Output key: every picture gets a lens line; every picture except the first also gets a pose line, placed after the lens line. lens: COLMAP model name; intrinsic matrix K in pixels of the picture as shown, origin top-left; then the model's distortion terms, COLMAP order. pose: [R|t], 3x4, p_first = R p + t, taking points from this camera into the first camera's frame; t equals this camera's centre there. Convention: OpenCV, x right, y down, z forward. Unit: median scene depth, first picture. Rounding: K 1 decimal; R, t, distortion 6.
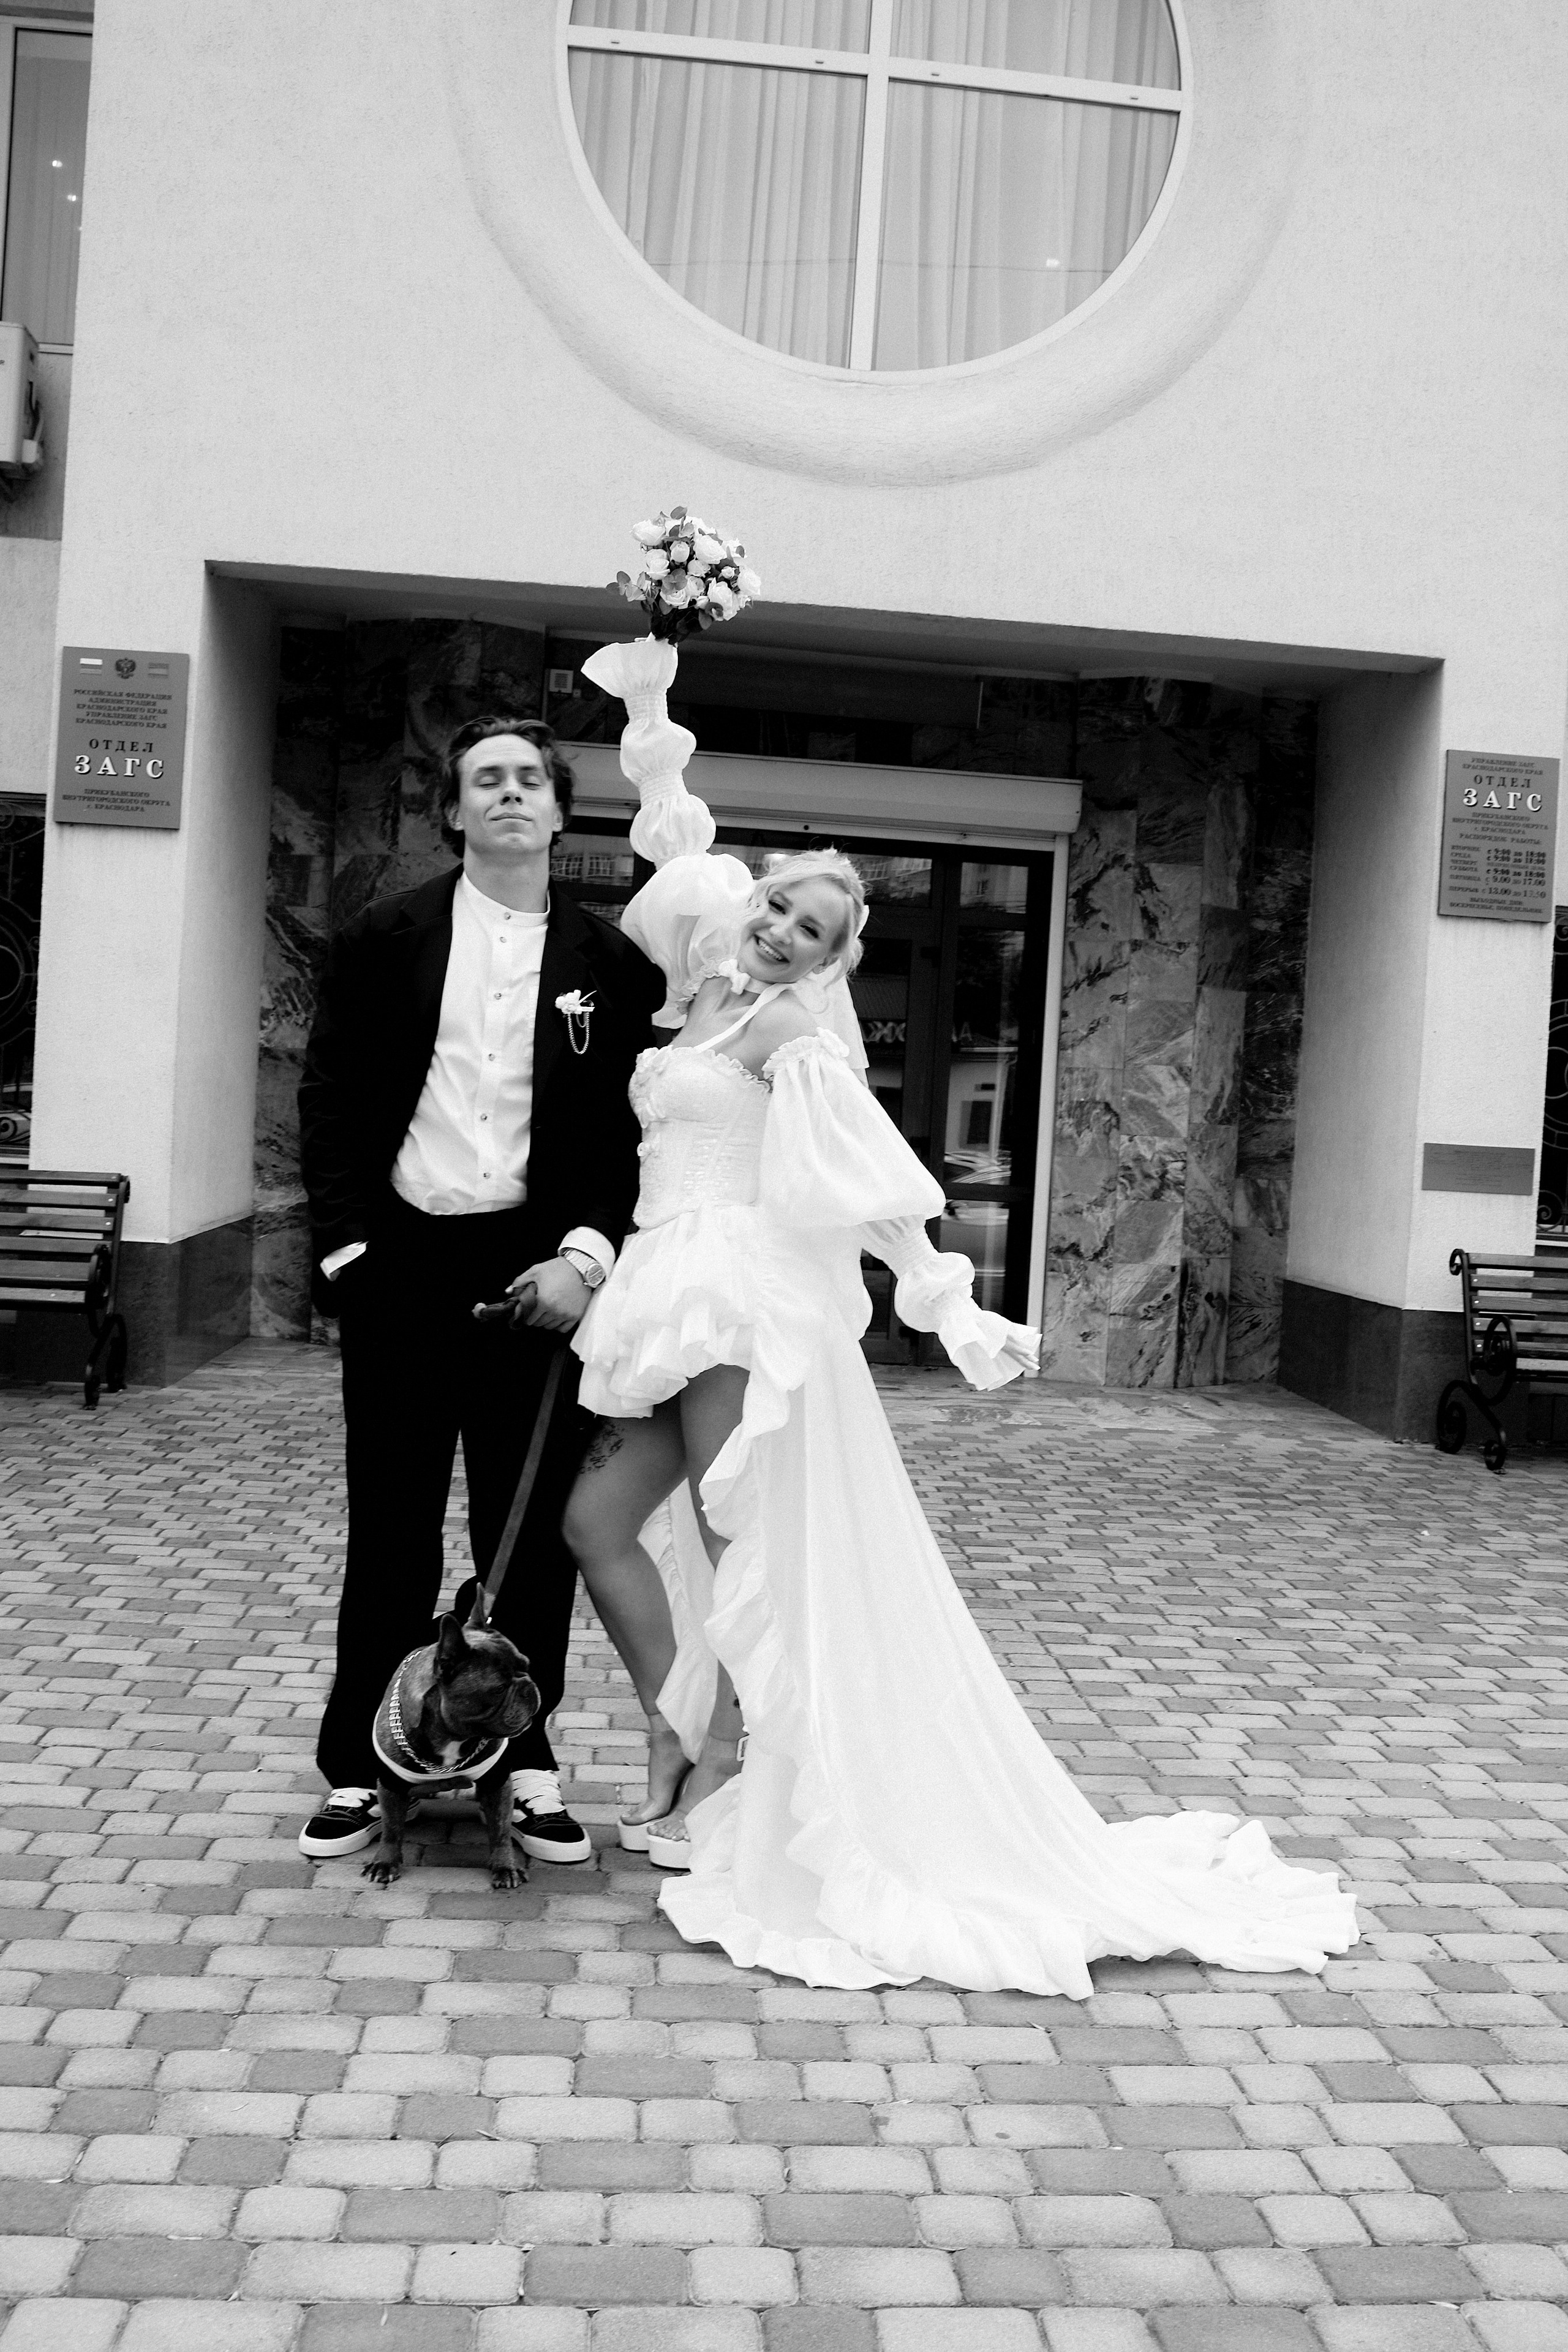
lens RADIAL K [[2108.1, 0, 810.7], [0, 2108.1, 1223.9], [0, 0, 1]] dist [-0.107326, 0.065860]
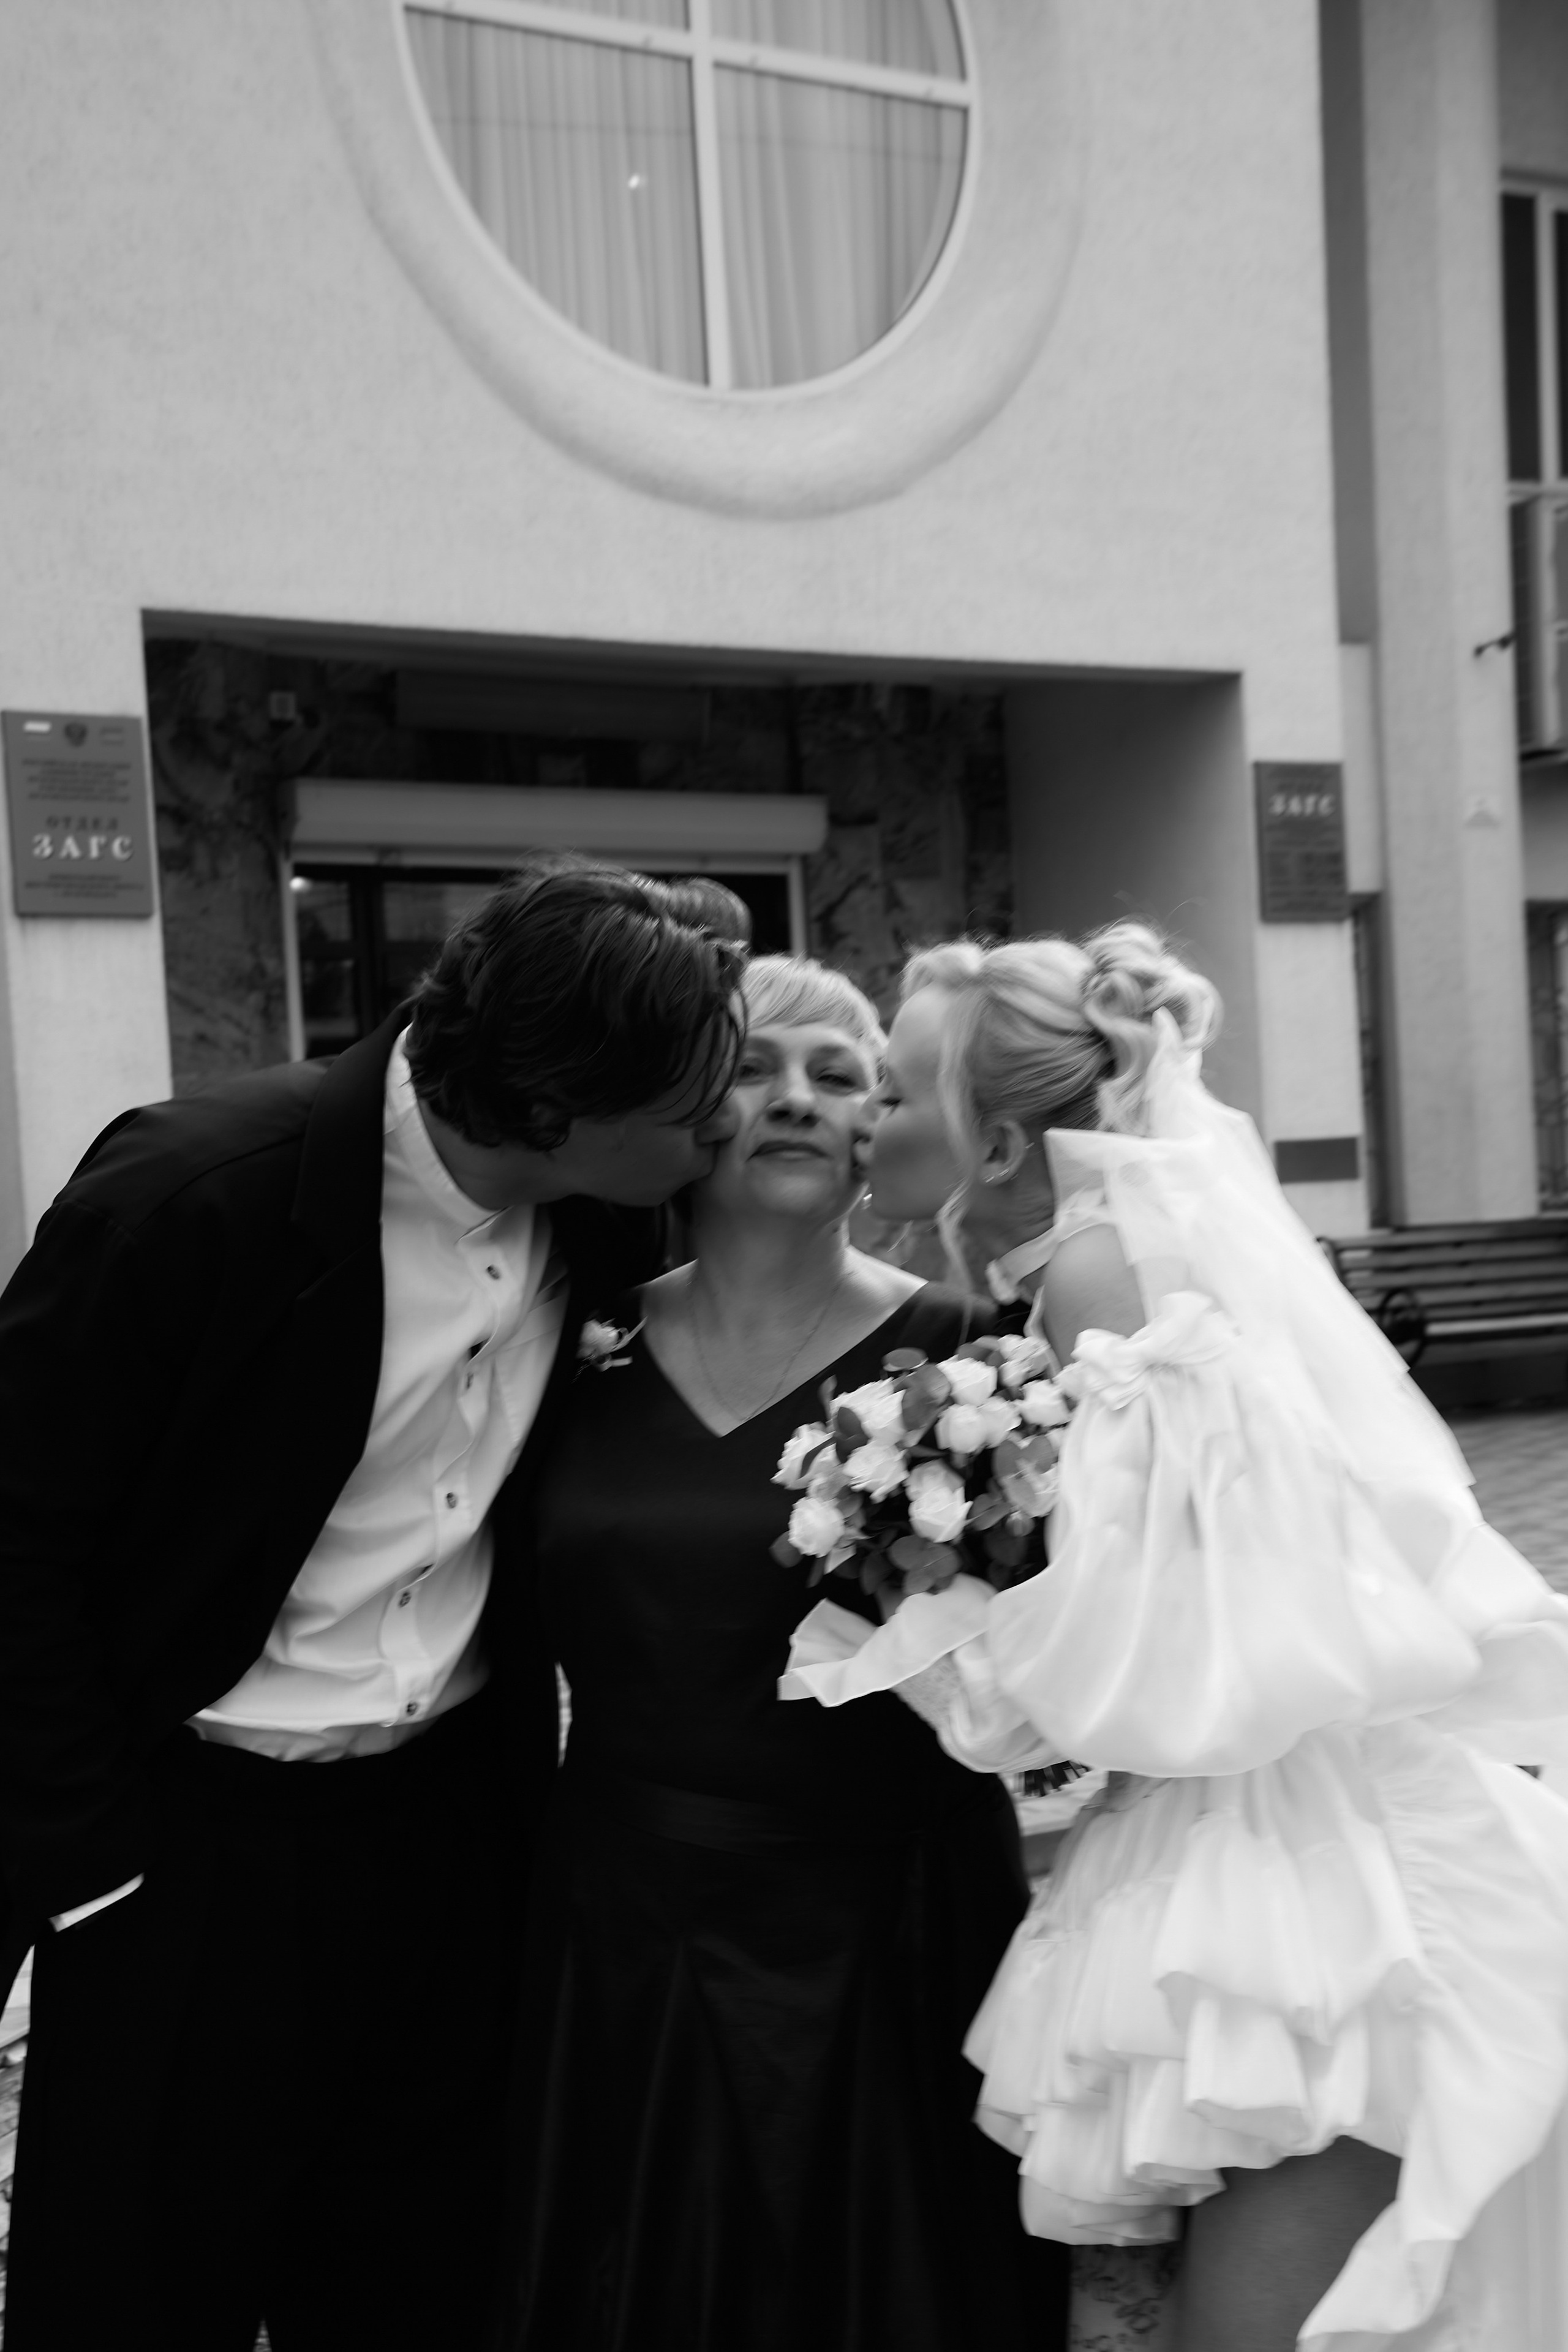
lens RADIAL K [[3529.7, 0, 861.3], [0, 3529.7, 1247.2], [0, 0, 1]] dist [0.247993, 0.146061]
pose [[0.868914, -0.107861, 0.483068, -0.662253], [0.123760, 0.992312, -0.001046, -0.008307], [-0.479241, 0.060694, 0.875582, -0.394972]]
